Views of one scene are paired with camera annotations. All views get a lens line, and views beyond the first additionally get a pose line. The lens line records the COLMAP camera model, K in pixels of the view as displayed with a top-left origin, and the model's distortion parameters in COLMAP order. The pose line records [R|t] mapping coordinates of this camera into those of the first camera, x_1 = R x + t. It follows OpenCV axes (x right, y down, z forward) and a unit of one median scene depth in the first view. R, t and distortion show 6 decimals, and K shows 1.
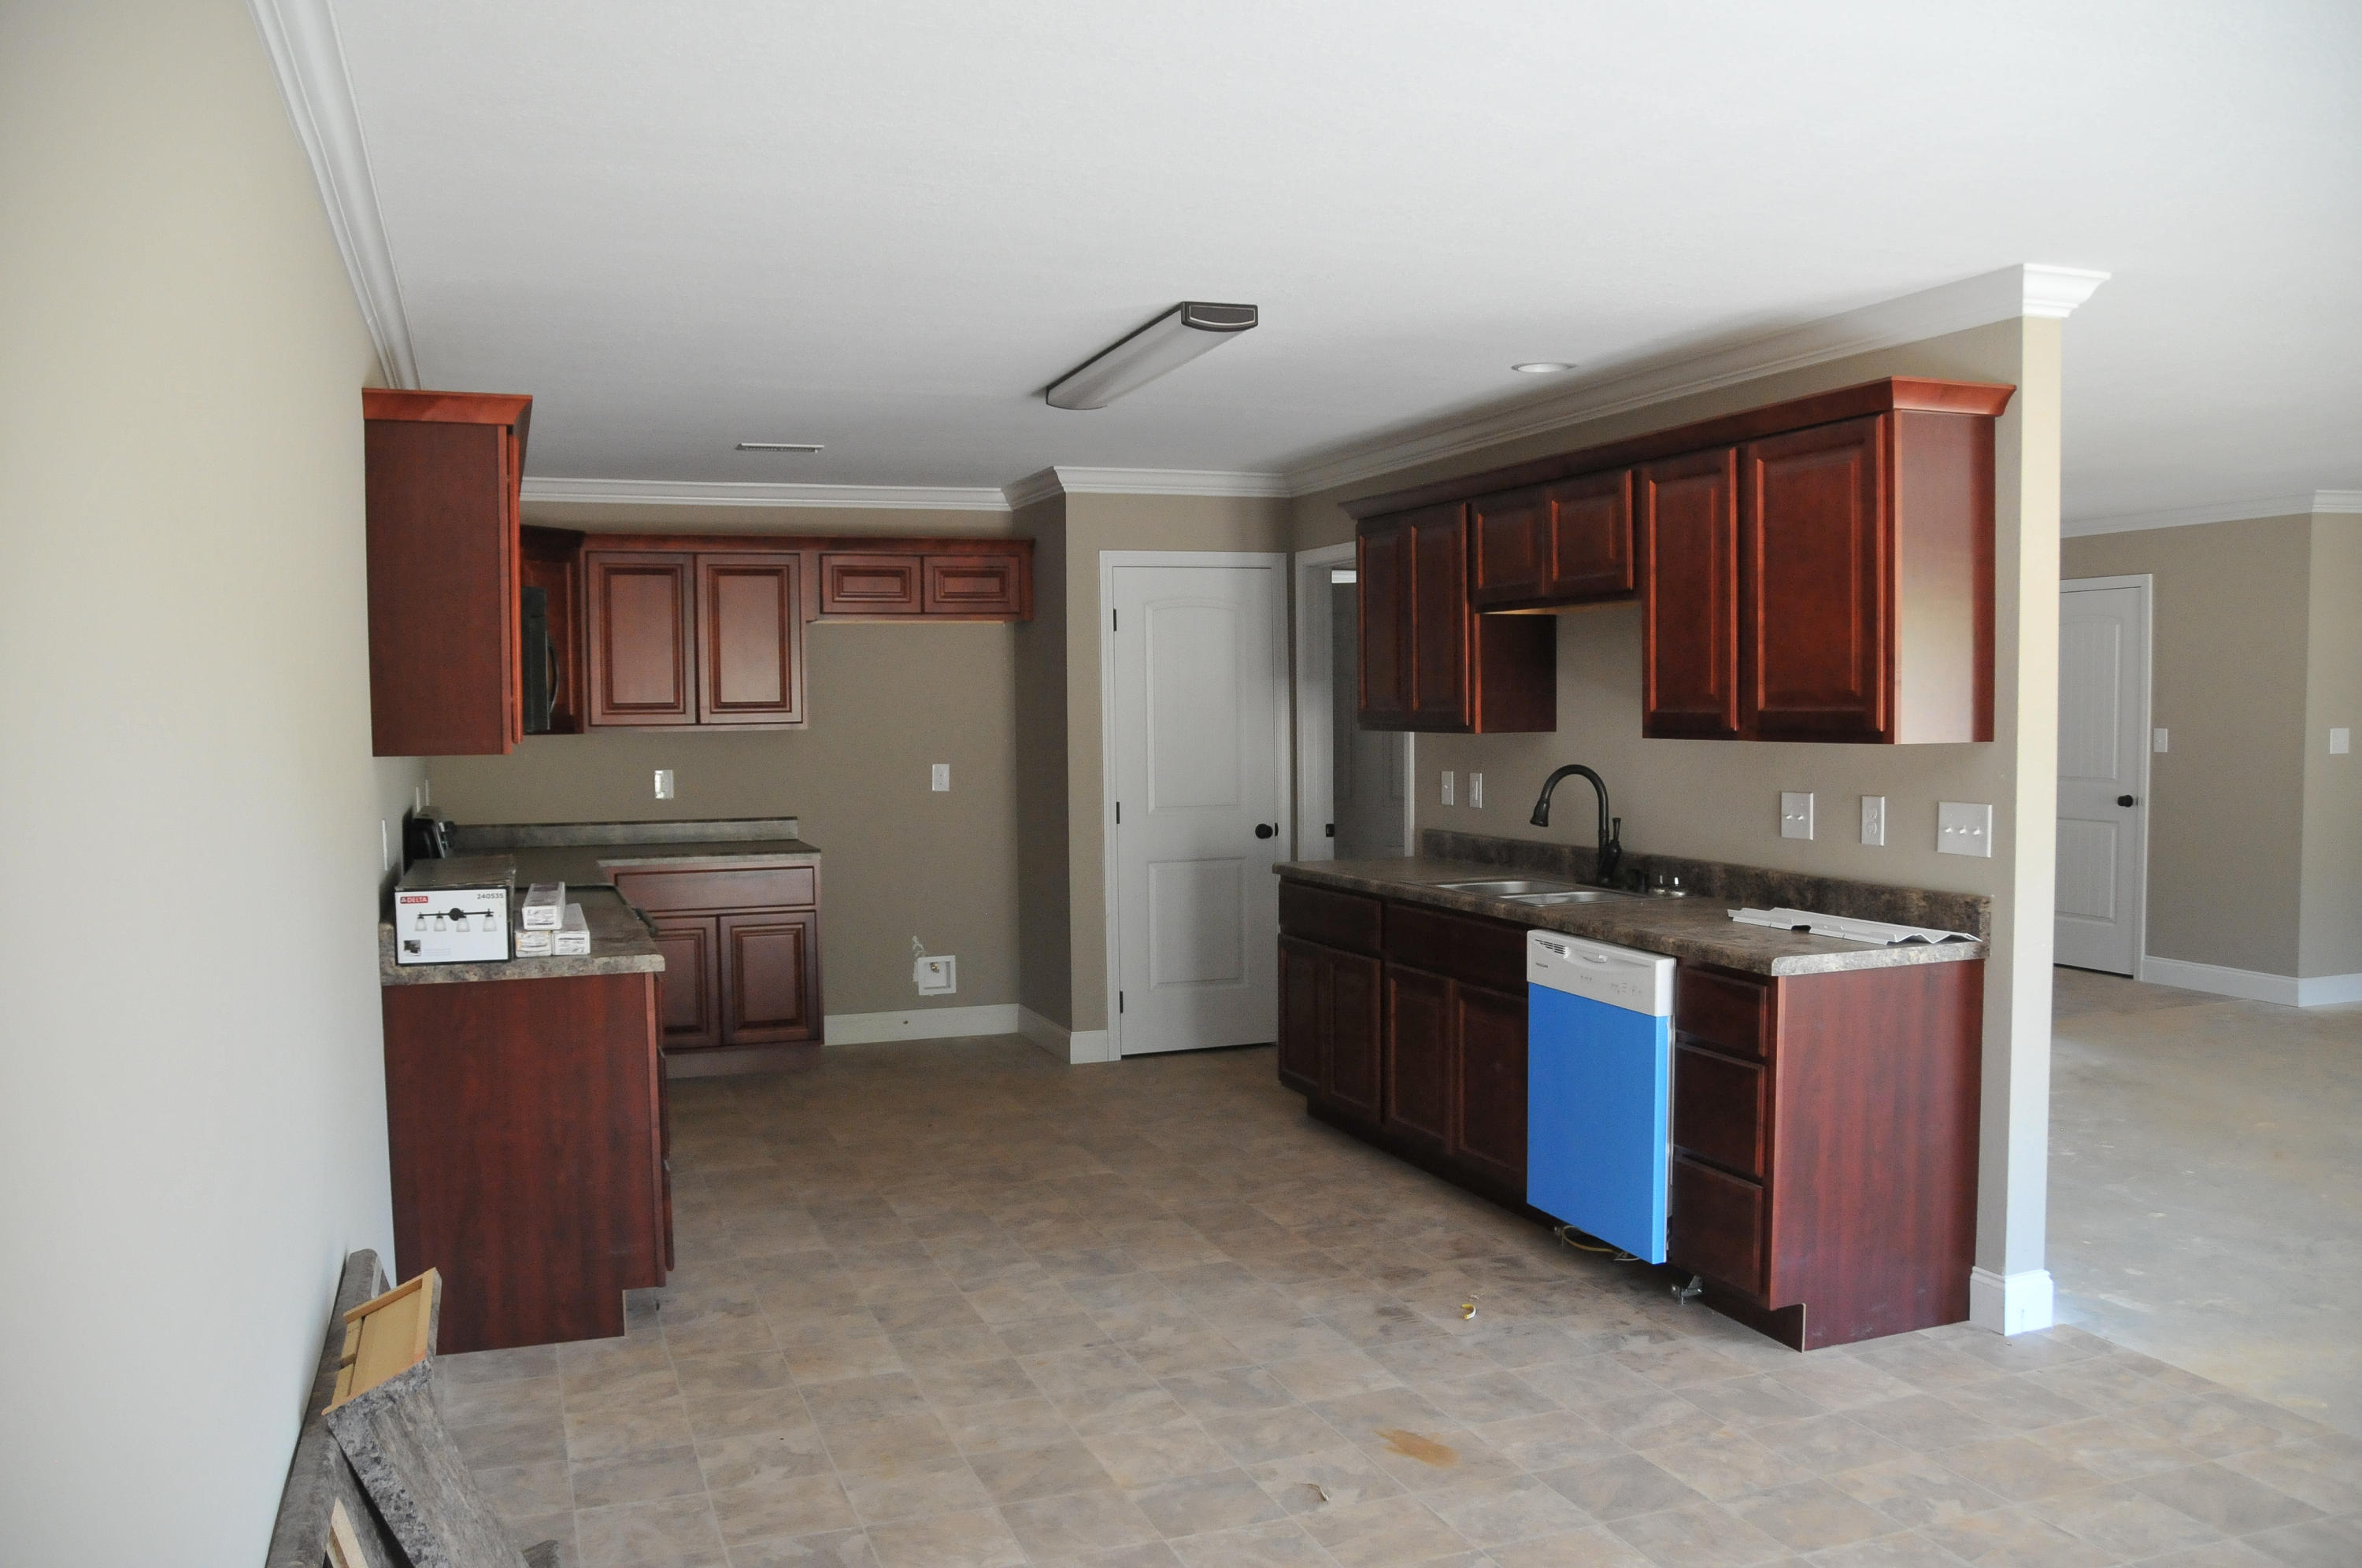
lens RADIAL K [[1854.1, 0, 1173.2], [0, 1854.1, 819.0], [0, 0, 1]] dist [-0.150400, 0.140058]
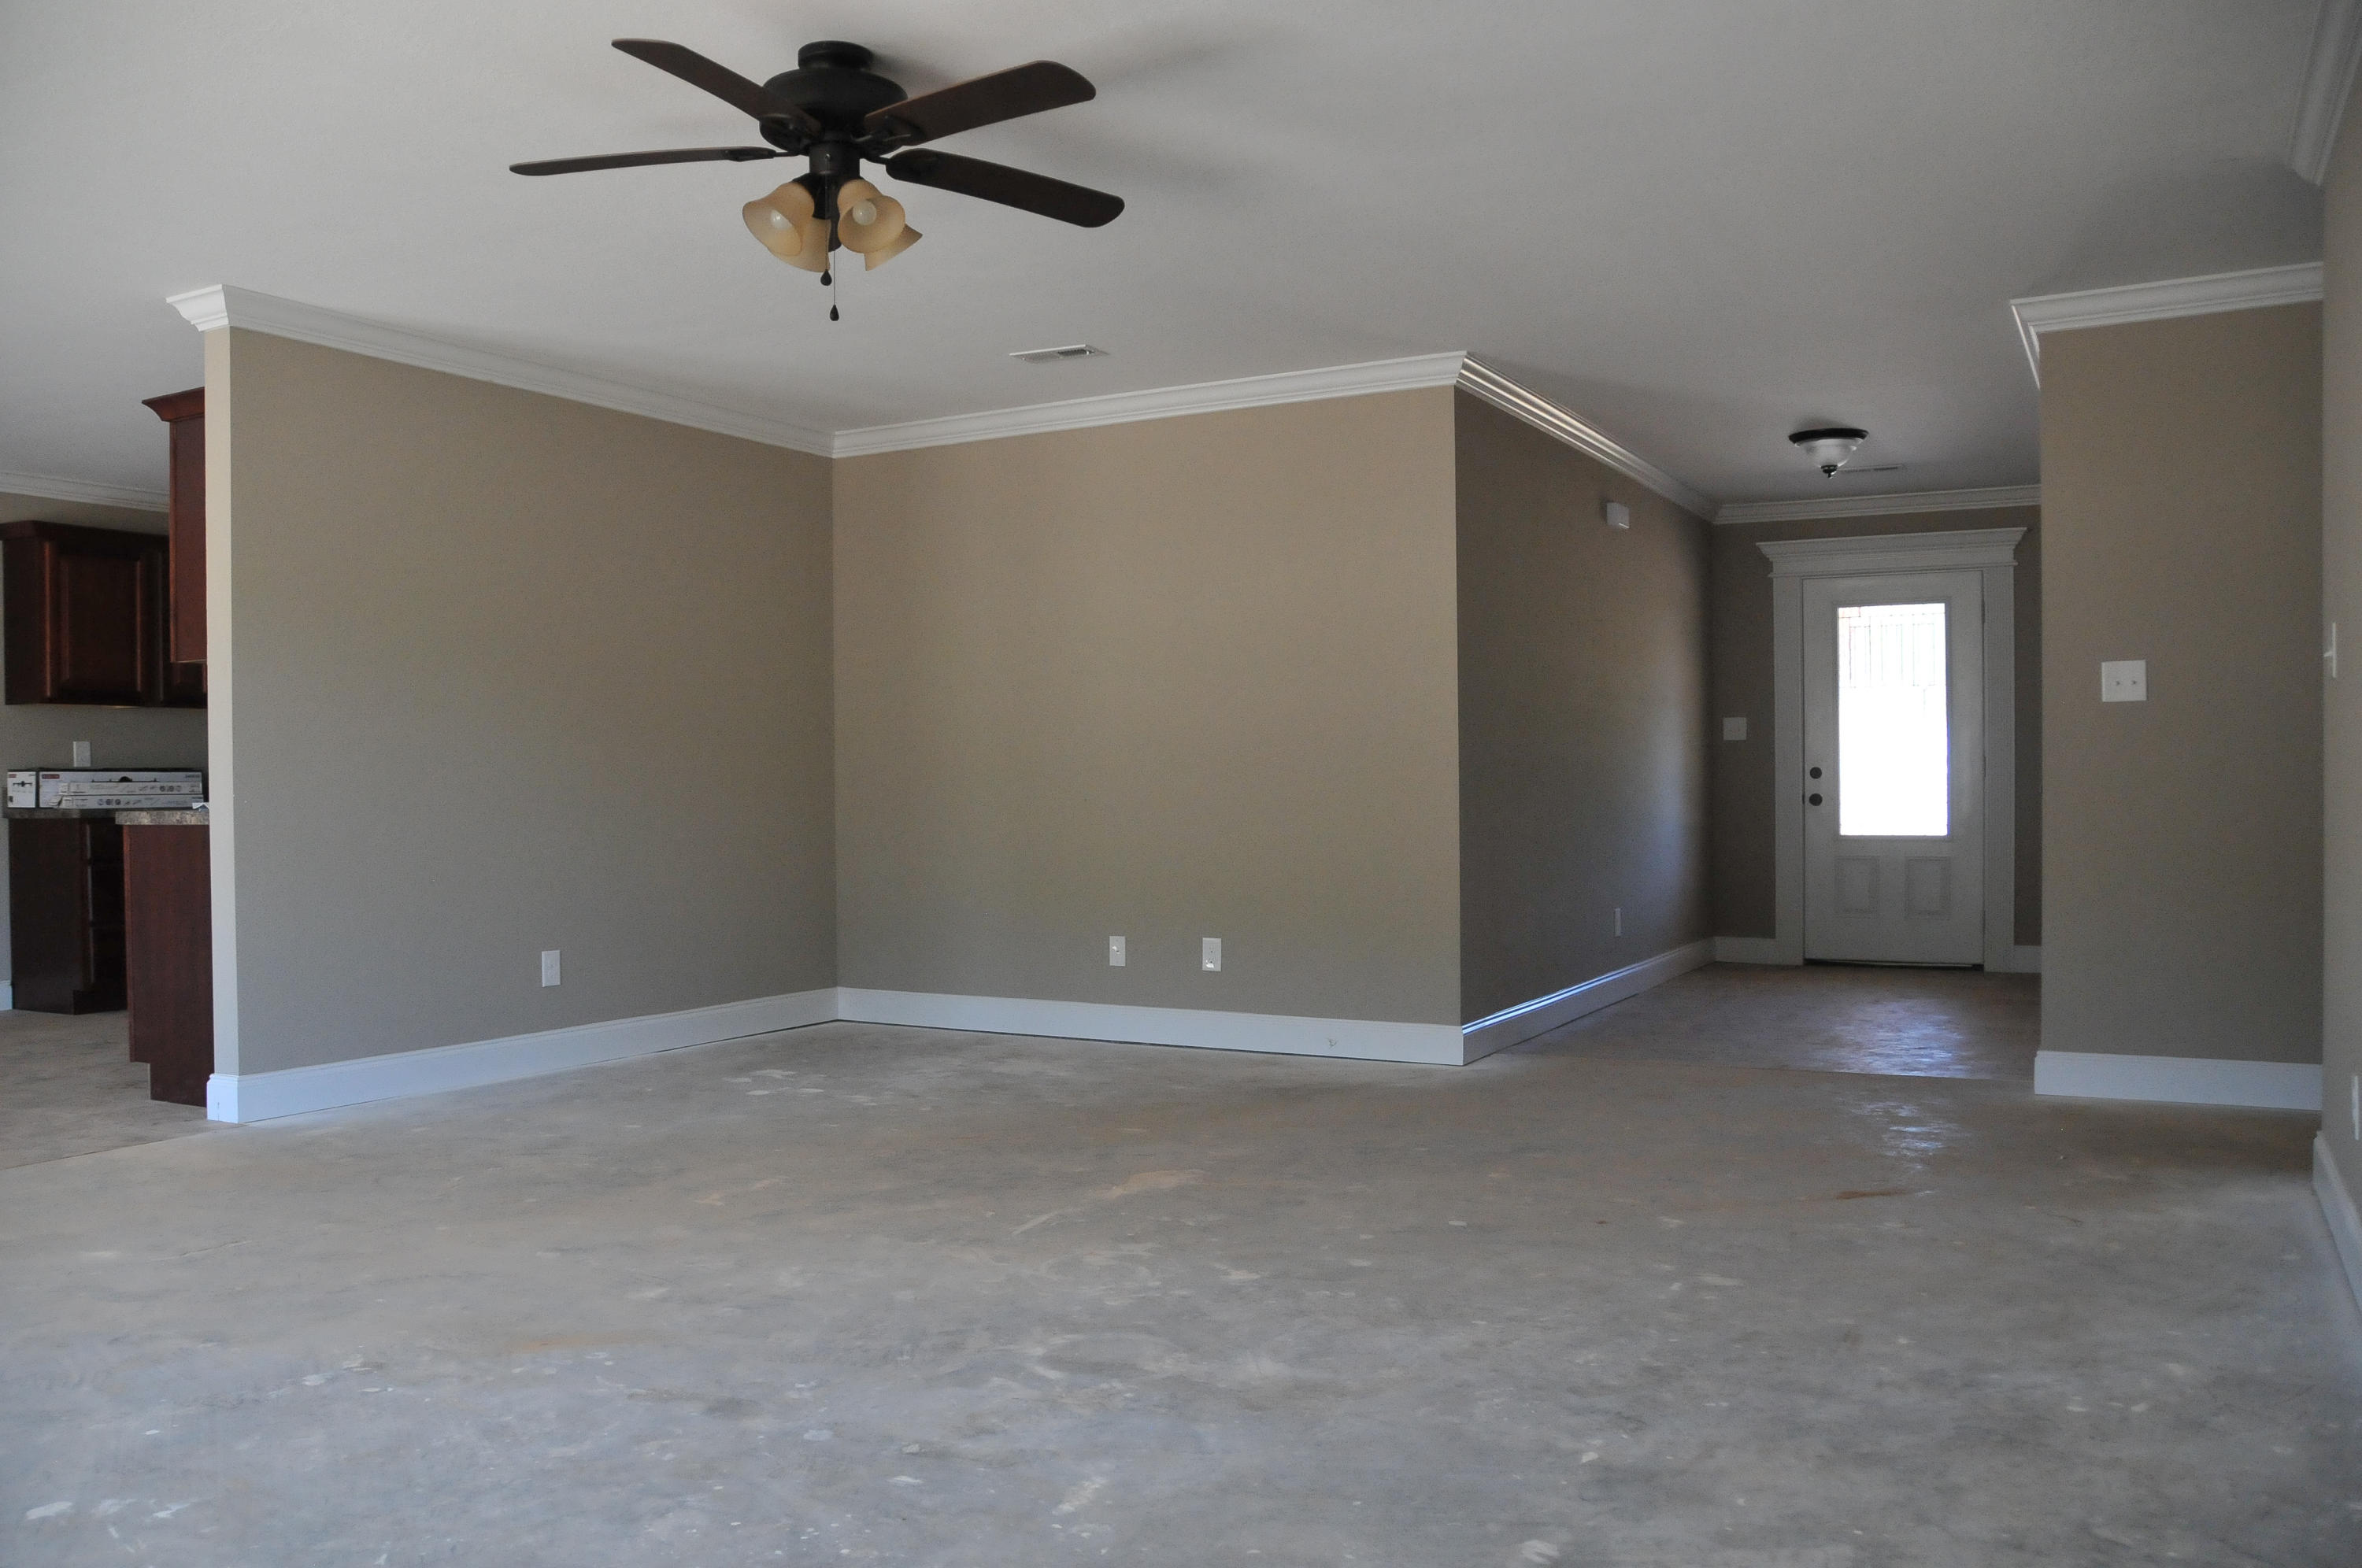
lens RADIAL K [[1854.1, 0, 1173.2], [0, 1854.1, 819.0], [0, 0, 1]] dist [-0.150400, 0.140058]
pose [[0.657553, 0.012092, -0.753311, 1.927621], [-0.042423, 0.998879, -0.020996, 0.079270], [0.752213, 0.045764, 0.657329, 0.672932]]
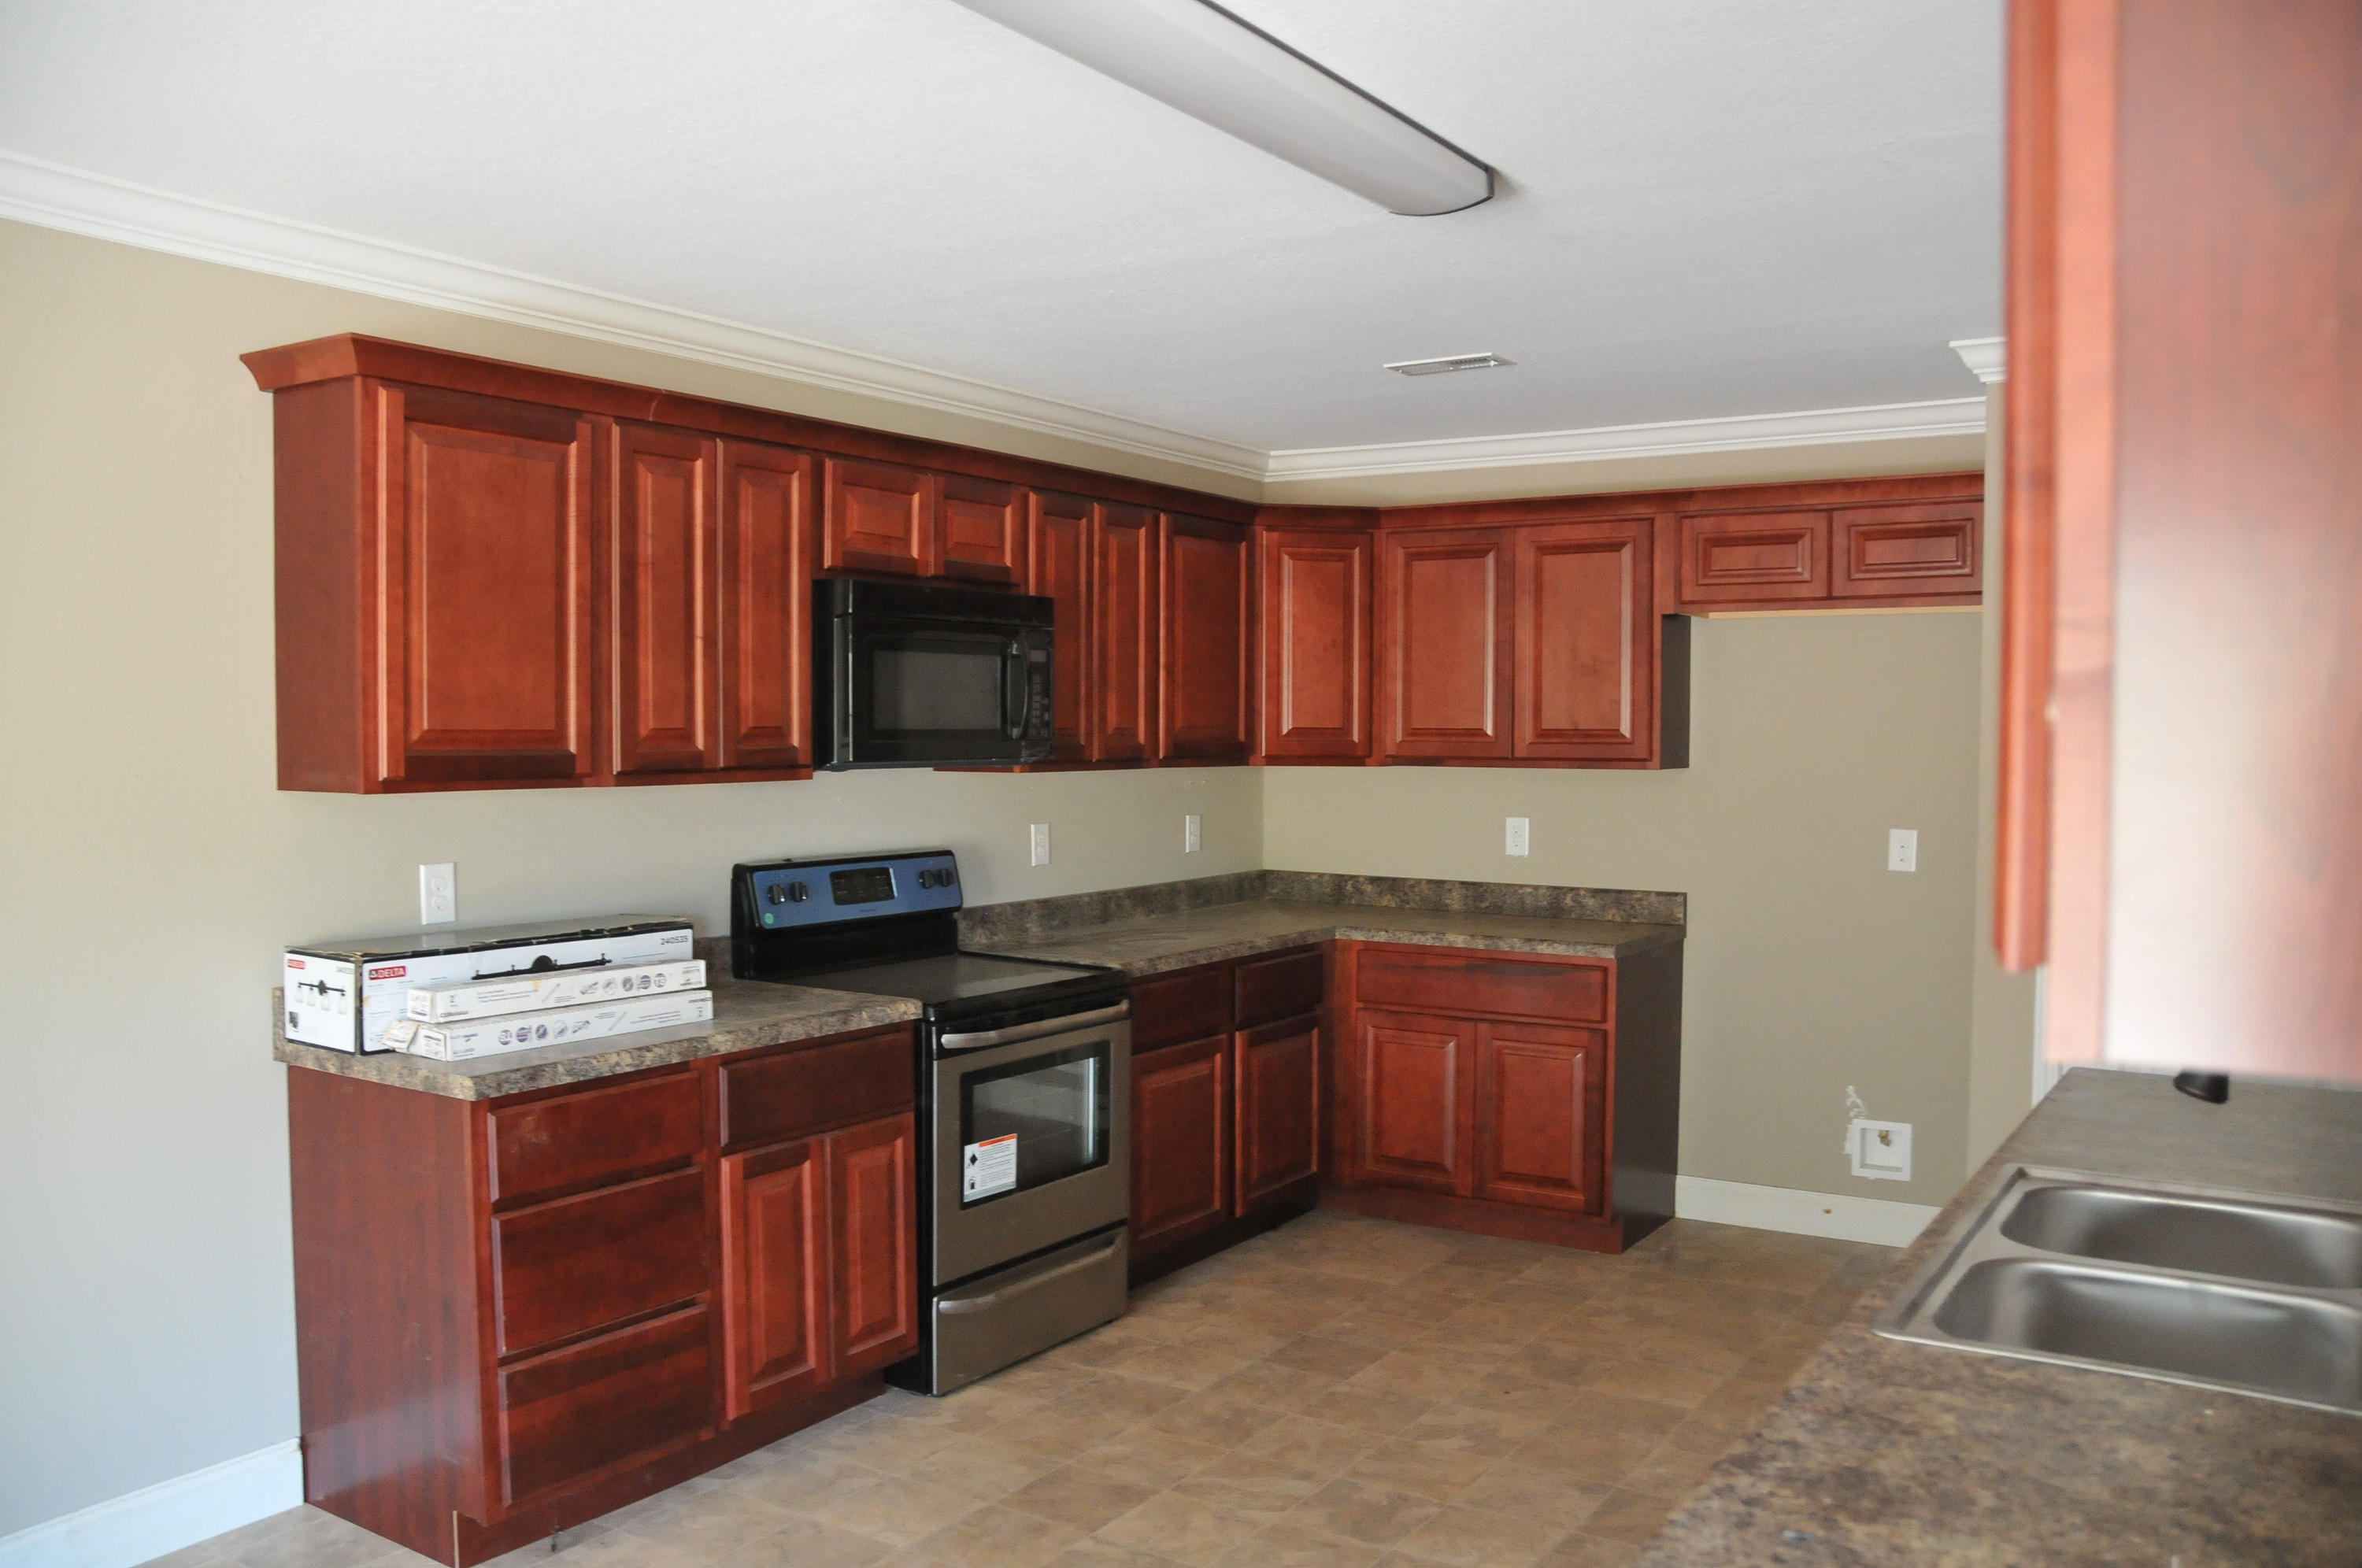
lens RADIAL K [[1854.1, 0, 1173.2], [0, 1854.1, 819.0], [0, 0, 1]] dist [-0.150400, 0.140058]
pose [[0.588363, 0.050495, -0.807018, 0.482486], [-0.059209, 0.998059, 0.019282, -0.061703], [0.806426, 0.036438, 0.590211, 0.836978]]
